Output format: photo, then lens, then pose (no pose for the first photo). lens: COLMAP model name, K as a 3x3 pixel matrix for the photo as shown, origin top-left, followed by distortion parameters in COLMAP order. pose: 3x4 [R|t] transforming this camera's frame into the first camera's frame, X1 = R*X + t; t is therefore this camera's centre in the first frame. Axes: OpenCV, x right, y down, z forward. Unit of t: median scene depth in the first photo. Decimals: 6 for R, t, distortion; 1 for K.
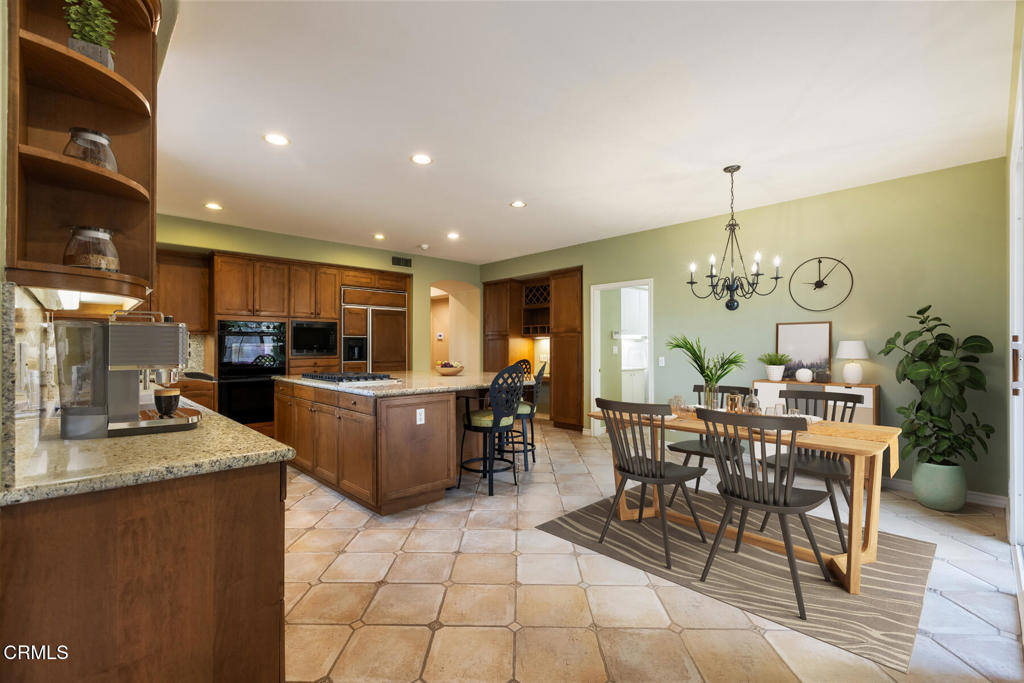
lens RADIAL K [[455.6, 0, 511.1], [0, 455.6, 344.9], [0, 0, 1]] dist [-0.000462, 0.000026]
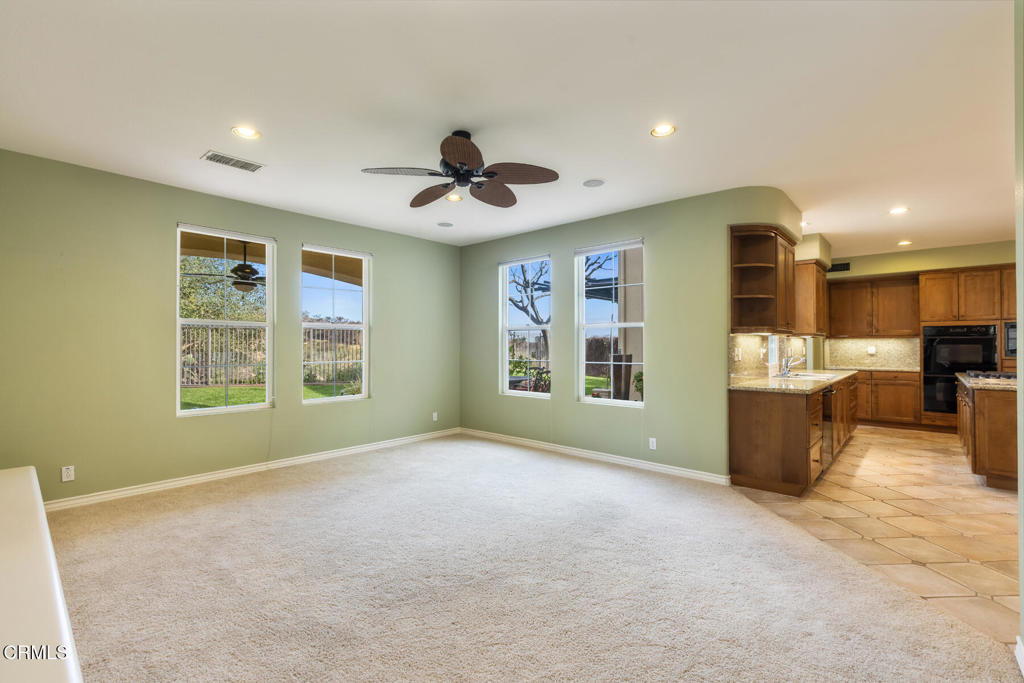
lens RADIAL K [[455.6, 0, 511.1], [0, 455.6, 344.9], [0, 0, 1]] dist [-0.000462, 0.000026]
pose [[0.080954, -0.001306, -0.996717, 0.511412], [0.006732, 0.999977, -0.000764, -0.009132], [0.996695, -0.006648, 0.080961, -0.232294]]
